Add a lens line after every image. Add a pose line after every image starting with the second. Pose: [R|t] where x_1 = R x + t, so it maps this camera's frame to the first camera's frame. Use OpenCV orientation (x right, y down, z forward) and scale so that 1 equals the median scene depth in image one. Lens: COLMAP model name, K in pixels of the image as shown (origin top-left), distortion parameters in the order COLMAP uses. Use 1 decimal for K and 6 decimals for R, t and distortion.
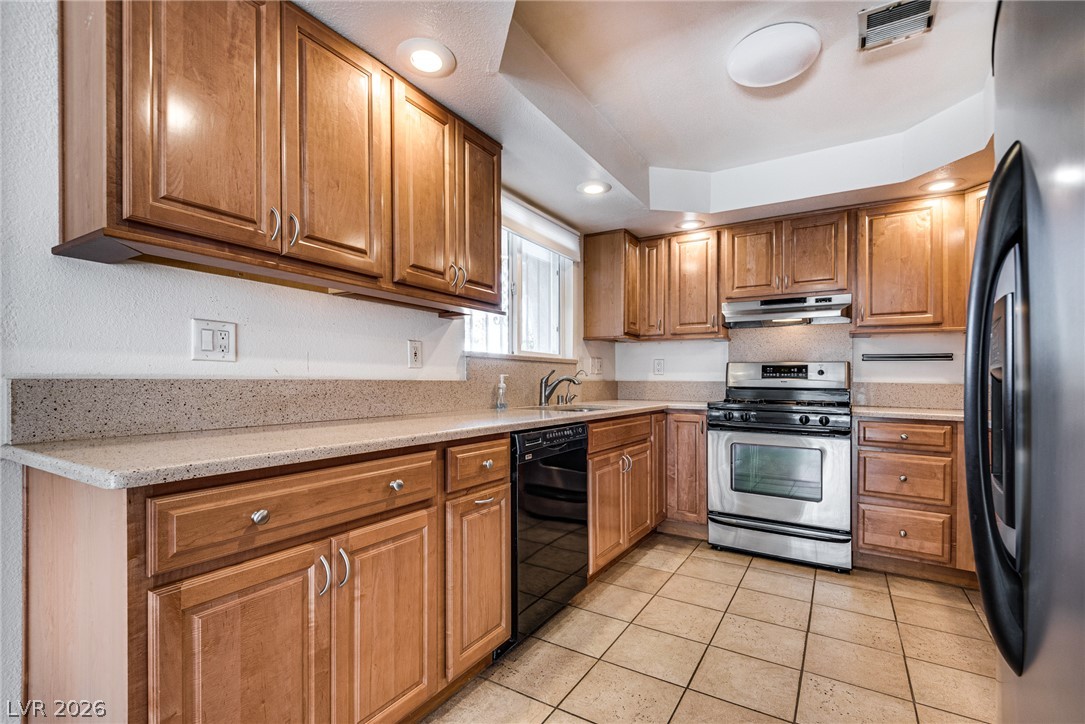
lens RADIAL K [[496.9, 0, 533.9], [0, 496.9, 379.2], [0, 0, 1]] dist [0.025704, -0.008608]
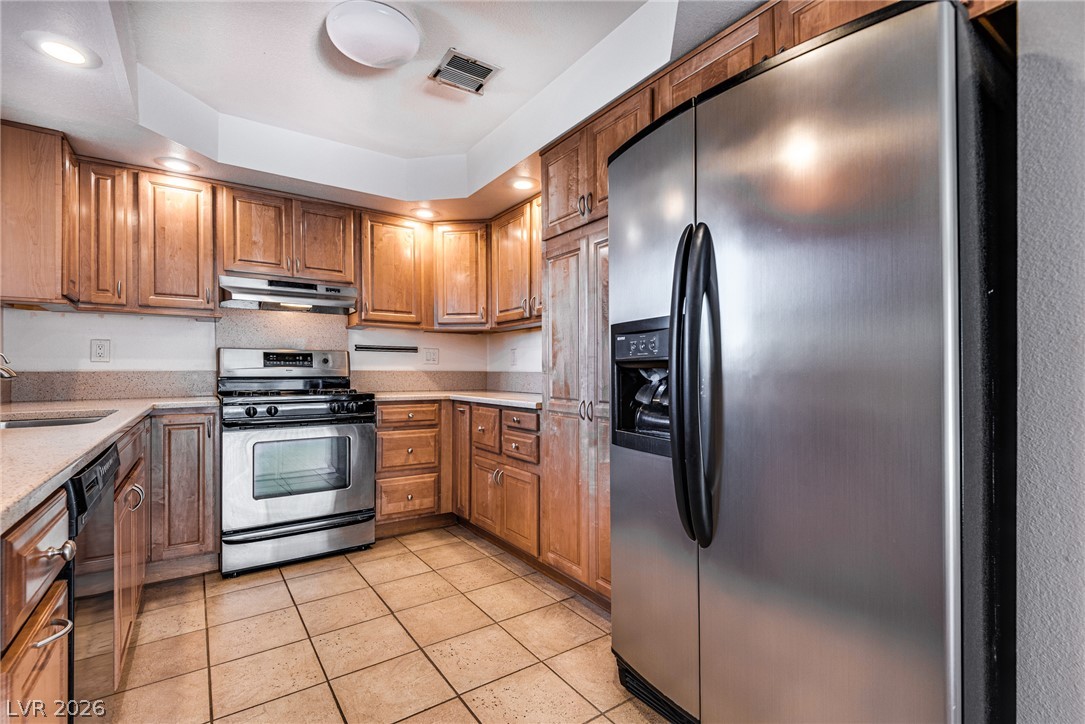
lens RADIAL K [[491.1, 0, 544.6], [0, 491.1, 365.2], [0, 0, 1]] dist [0.013041, -0.006651]
pose [[0.389636, 0.001187, 0.920968, -0.198793], [0.004180, 0.999987, -0.003057, -0.000328], [-0.920960, 0.005041, 0.389626, 0.239156]]
